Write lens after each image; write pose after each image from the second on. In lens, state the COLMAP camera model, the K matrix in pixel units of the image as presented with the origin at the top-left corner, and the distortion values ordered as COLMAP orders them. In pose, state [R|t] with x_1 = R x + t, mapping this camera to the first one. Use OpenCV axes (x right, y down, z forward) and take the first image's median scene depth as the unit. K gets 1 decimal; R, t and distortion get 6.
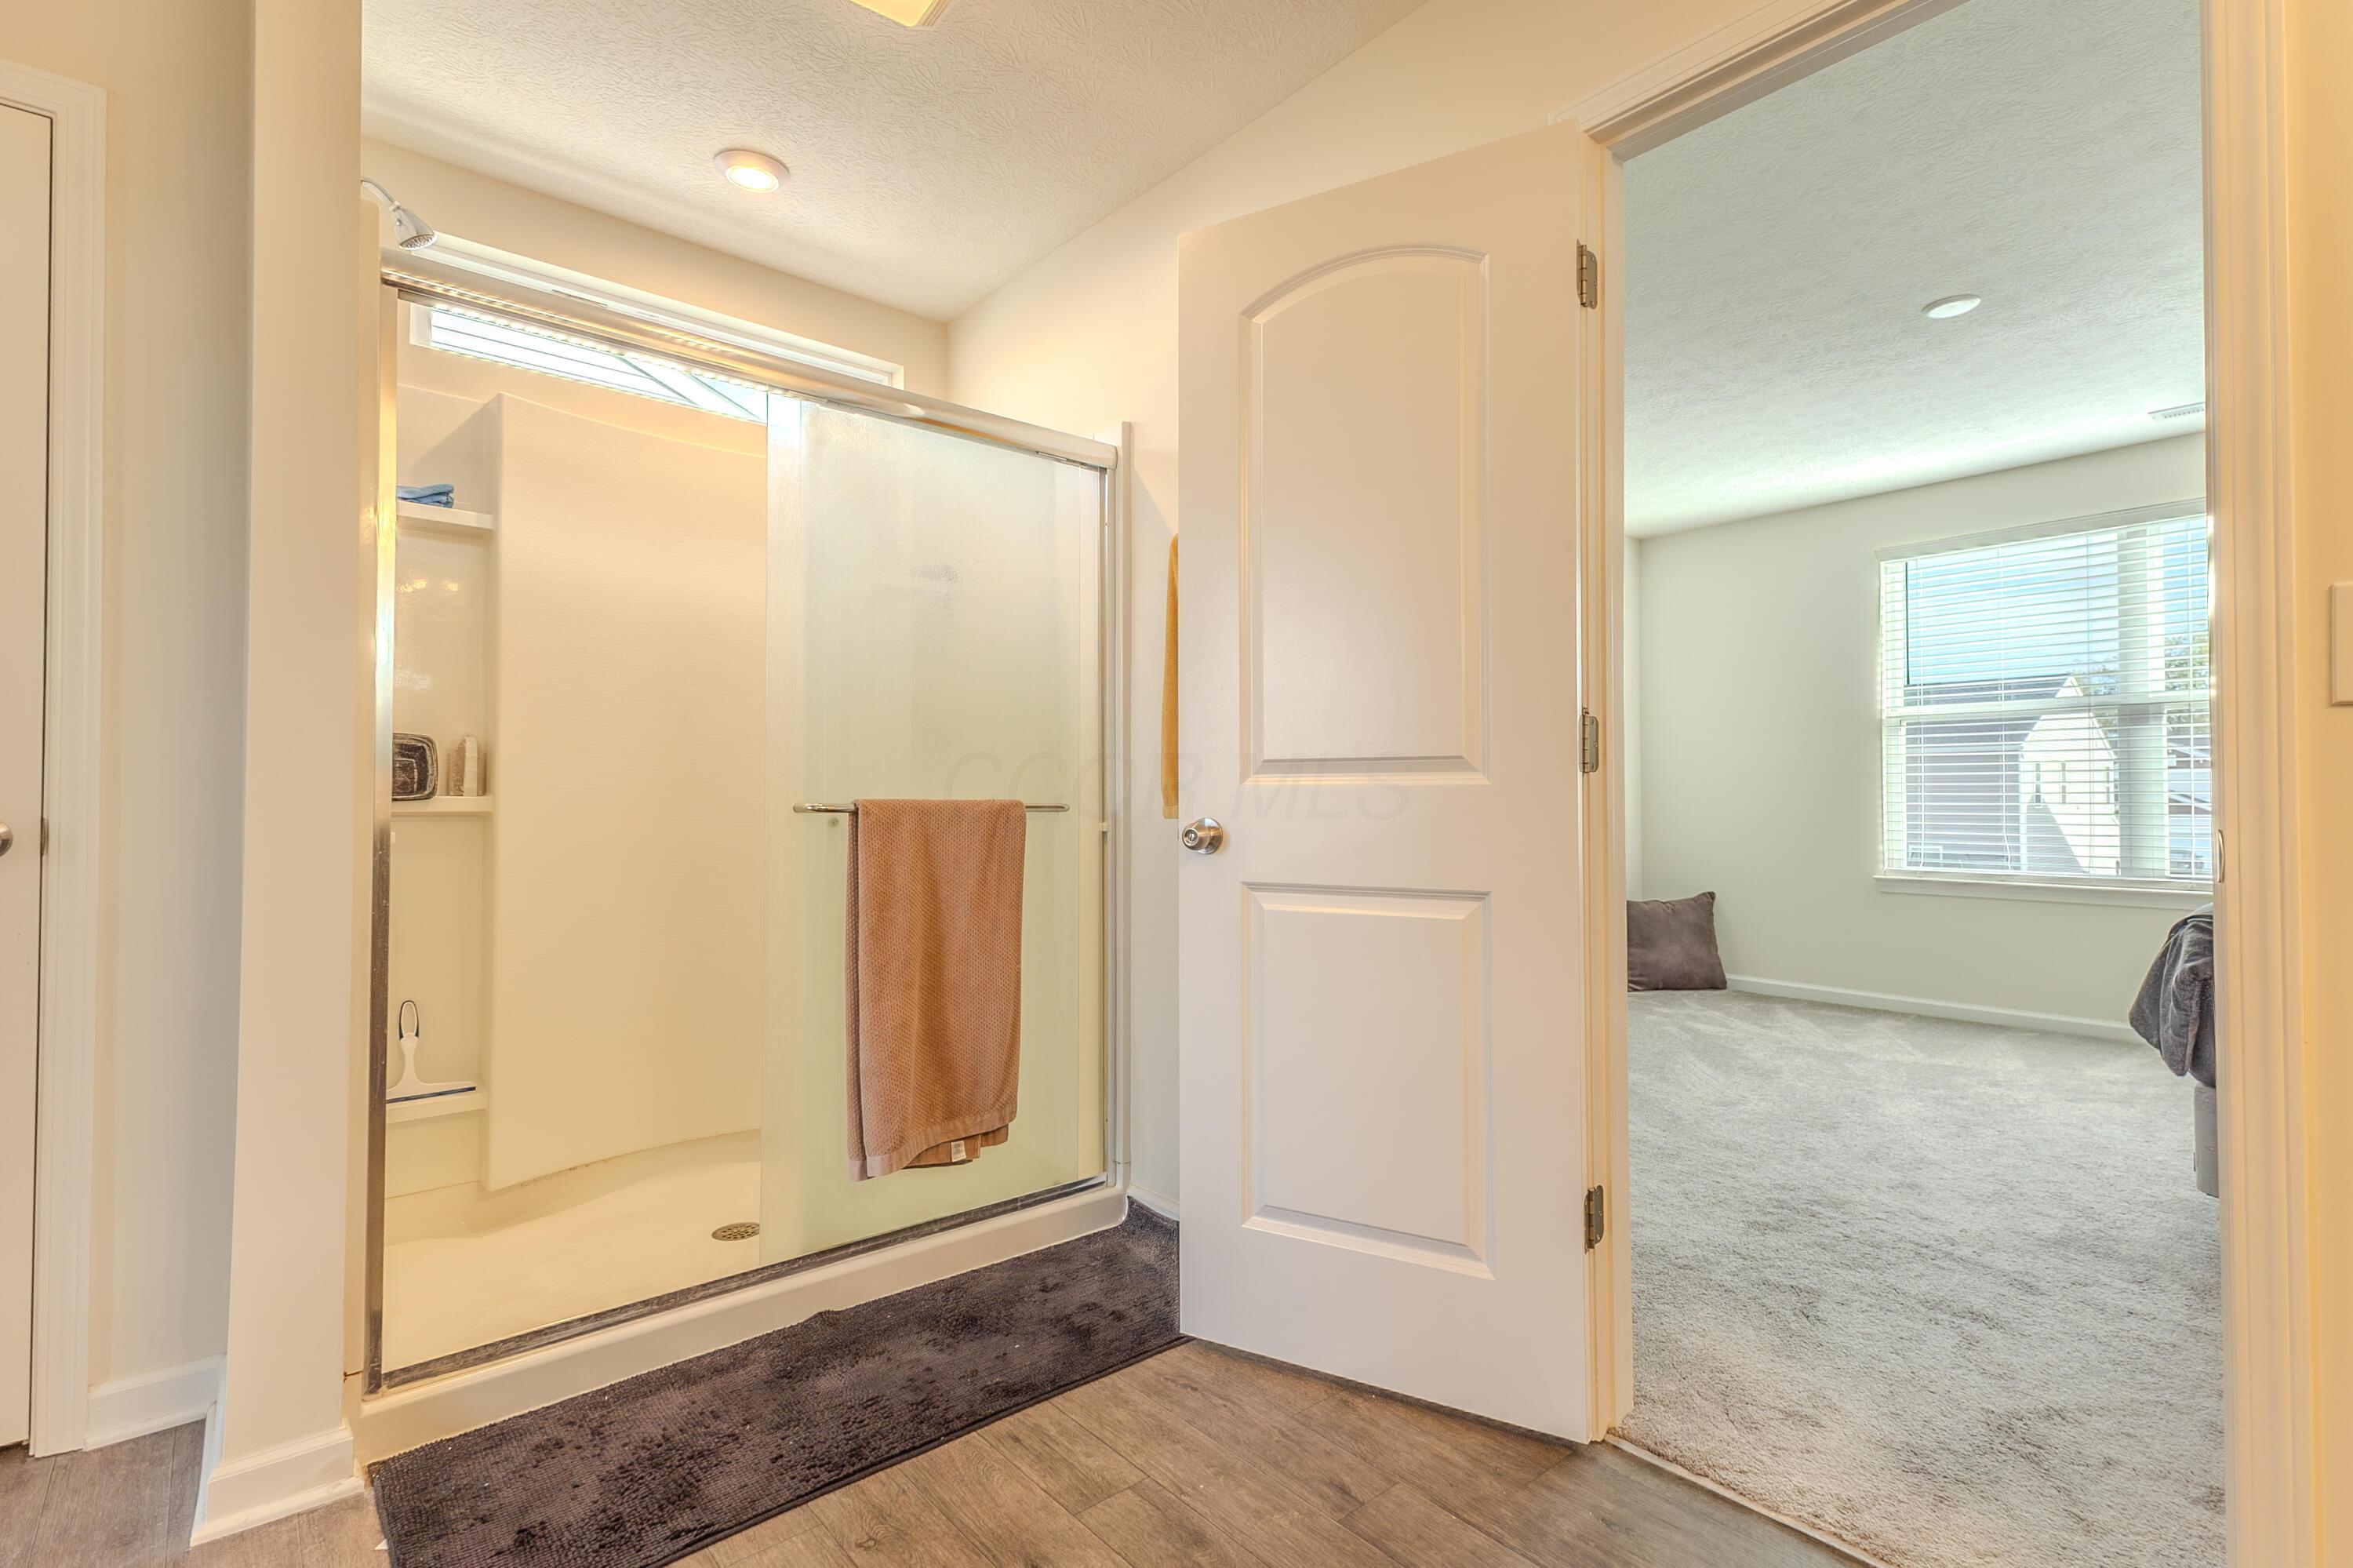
lens RADIAL K [[1094.7, 0, 1161.8], [0, 1094.7, 783.9], [0, 0, 1]] dist [0.014015, -0.000971]
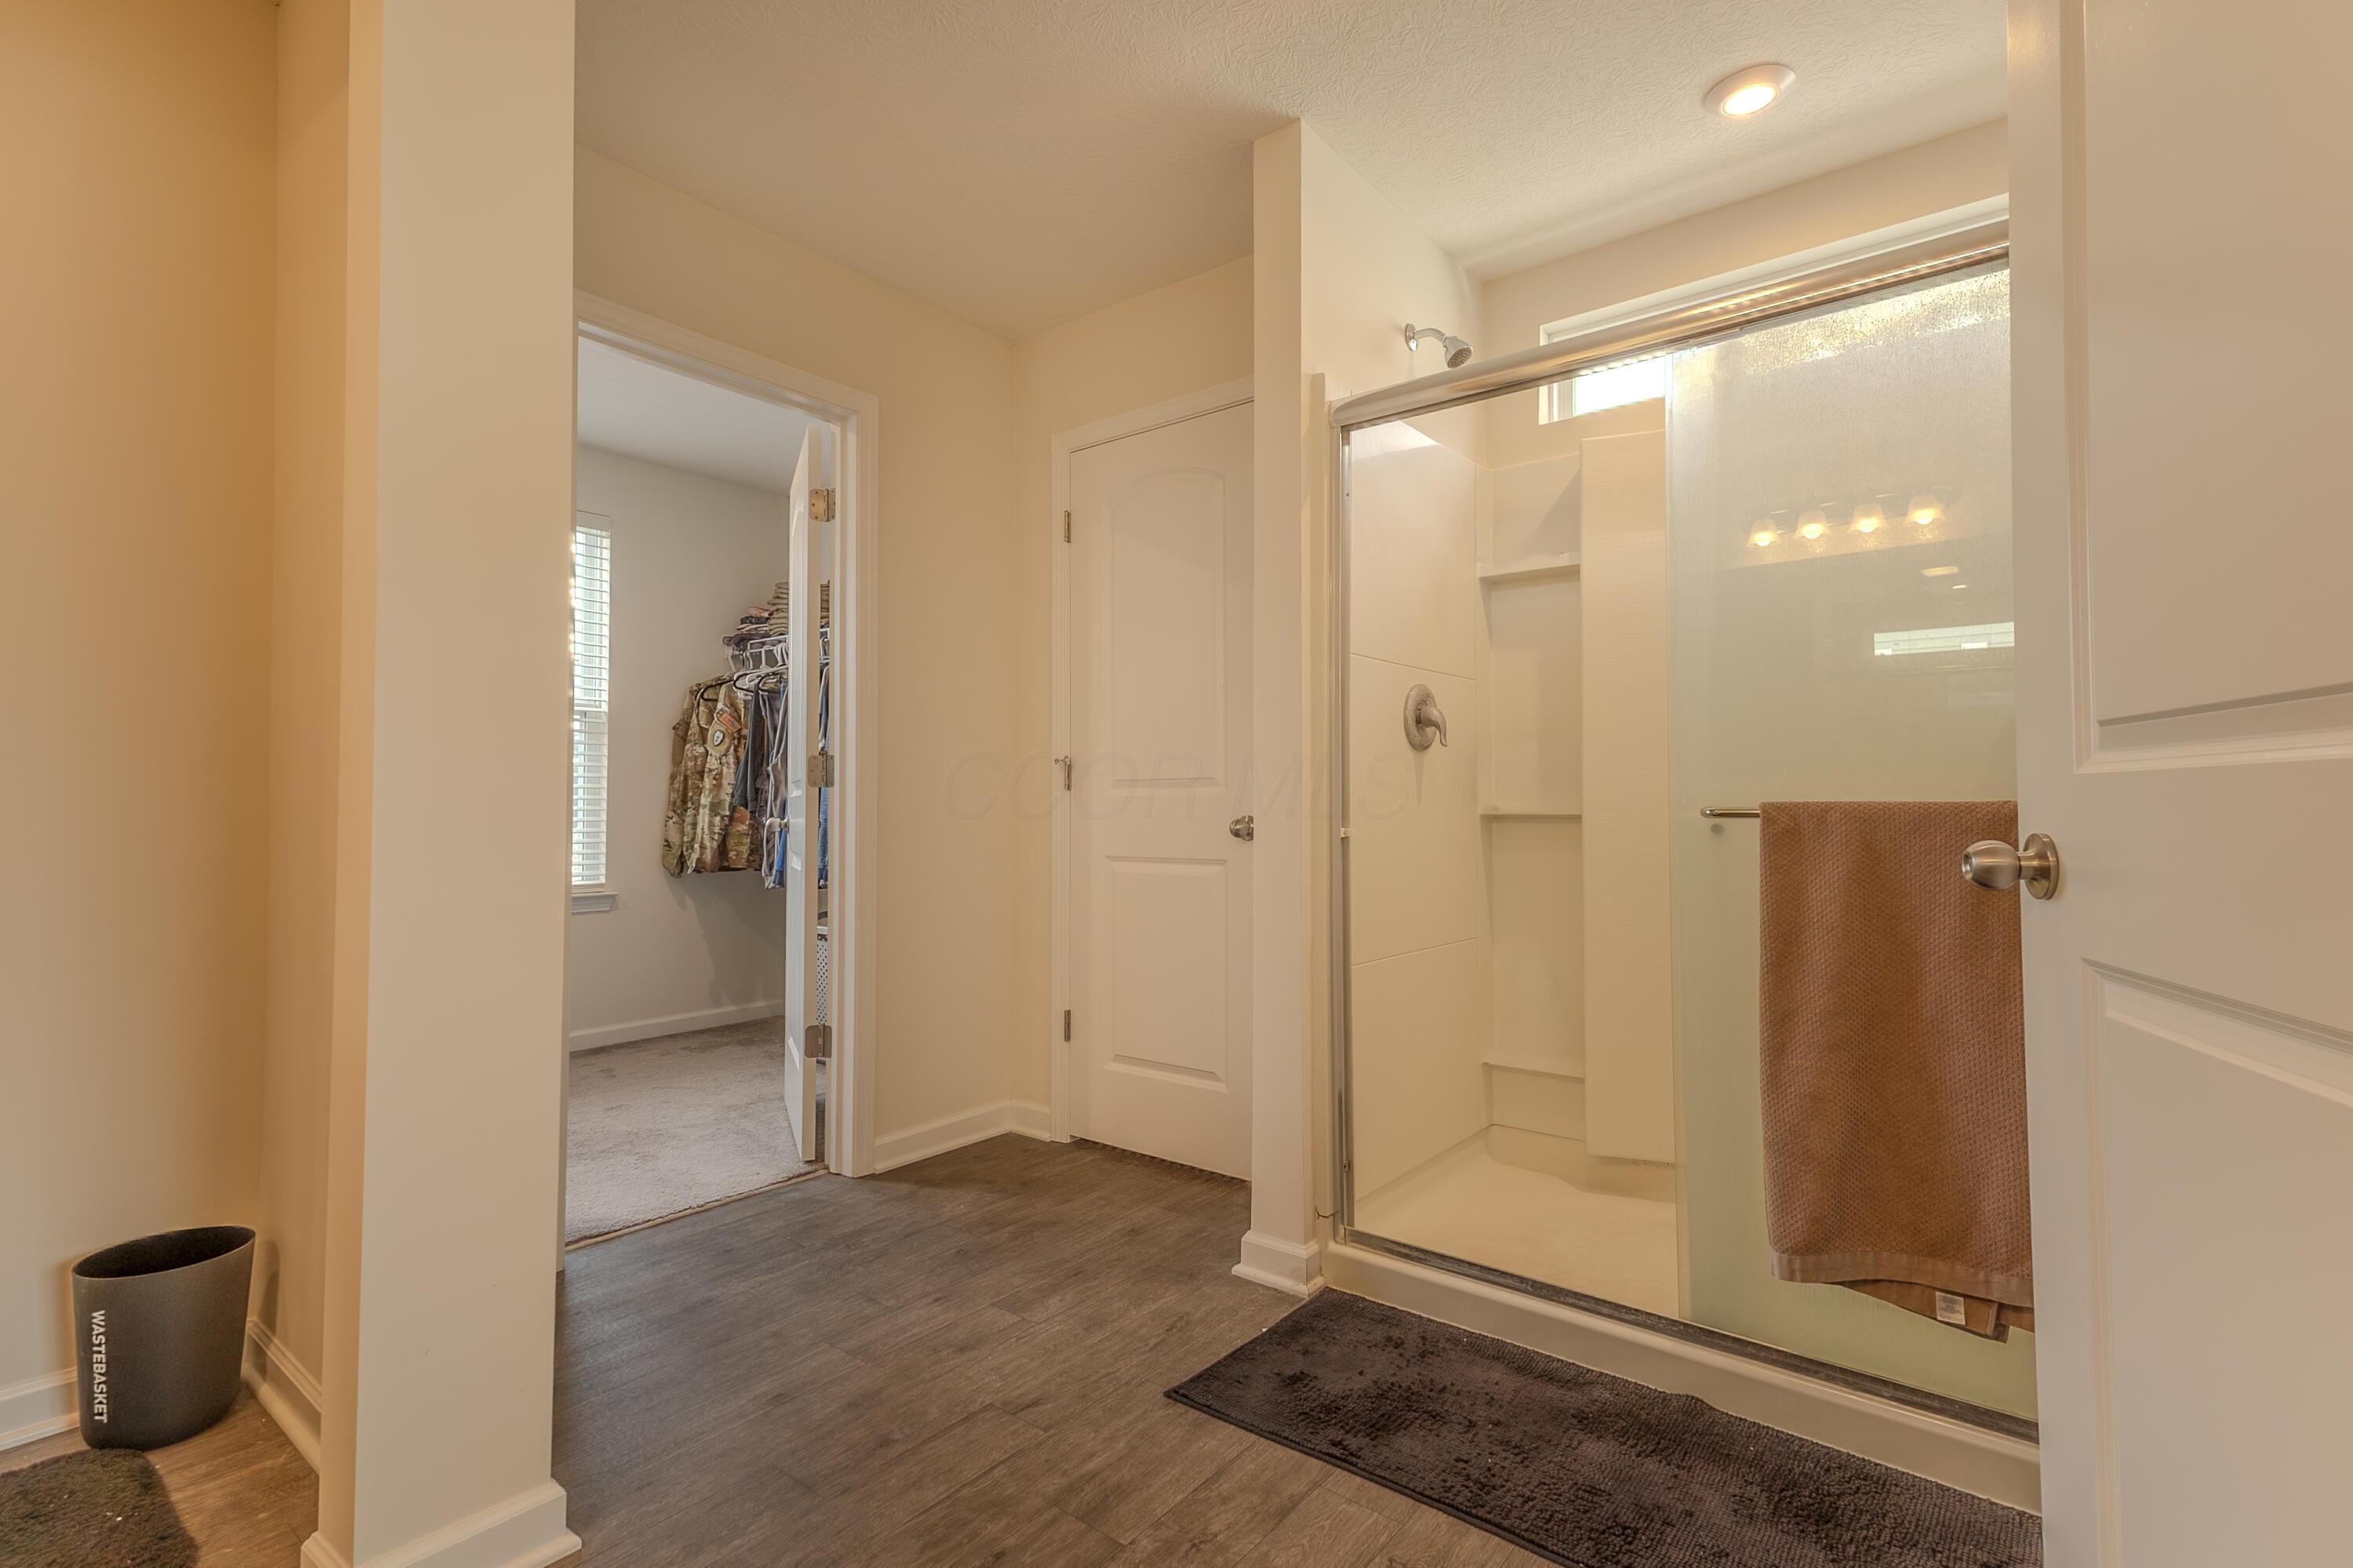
lens RADIAL K [[1094.7, 0, 1180.9], [0, 1094.7, 774.4], [0, 0, 1]] dist [0.014015, -0.000971]
pose [[0.171769, -0.032116, -0.984614, 0.520536], [0.027065, 0.999245, -0.027872, 0.005785], [0.984765, -0.021861, 0.172508, 0.495376]]
